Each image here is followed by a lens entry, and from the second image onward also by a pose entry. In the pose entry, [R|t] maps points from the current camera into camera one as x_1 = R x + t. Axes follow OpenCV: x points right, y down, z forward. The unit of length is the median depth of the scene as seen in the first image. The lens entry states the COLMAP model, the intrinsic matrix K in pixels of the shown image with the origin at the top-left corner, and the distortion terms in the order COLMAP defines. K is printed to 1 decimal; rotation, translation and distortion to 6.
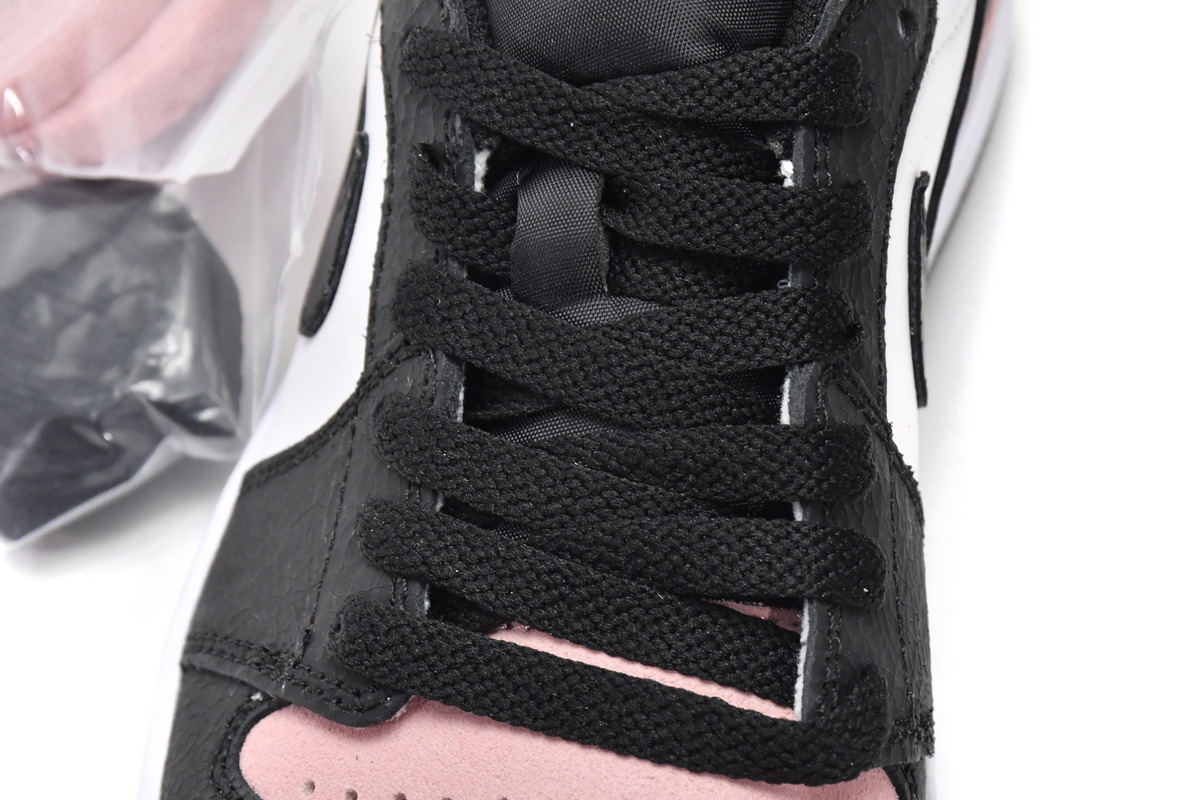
lens RADIAL K [[4371.0, 0, 599.1], [0, 4371.0, 399.3], [0, 0, 1]] dist [-0.241023, 0.000000]
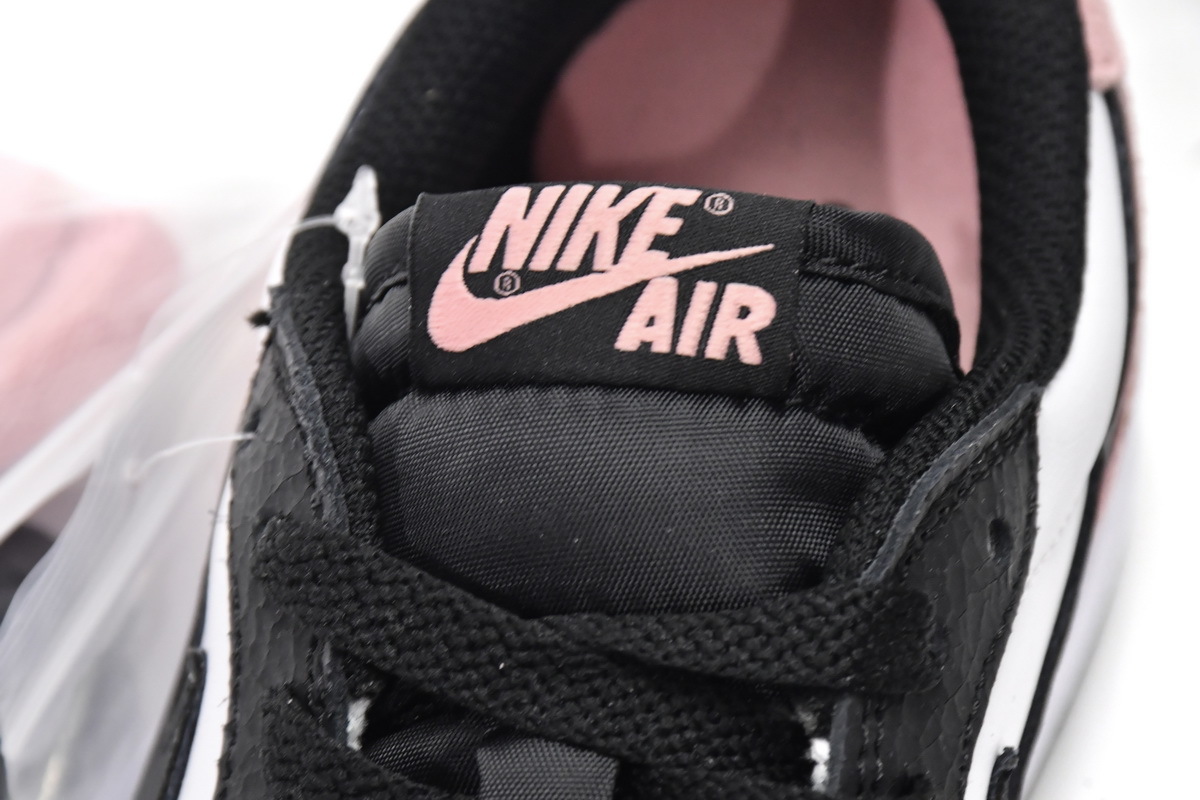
lens RADIAL K [[7251.3, 0, 601.0], [0, 7251.3, 400.6], [0, 0, 1]] dist [-0.884038, 0.000000]
pose [[0.998657, 0.051514, 0.005491, 0.000934], [-0.050618, 0.992830, -0.108290, 0.016757], [-0.011030, 0.107866, 0.994104, -0.117620]]
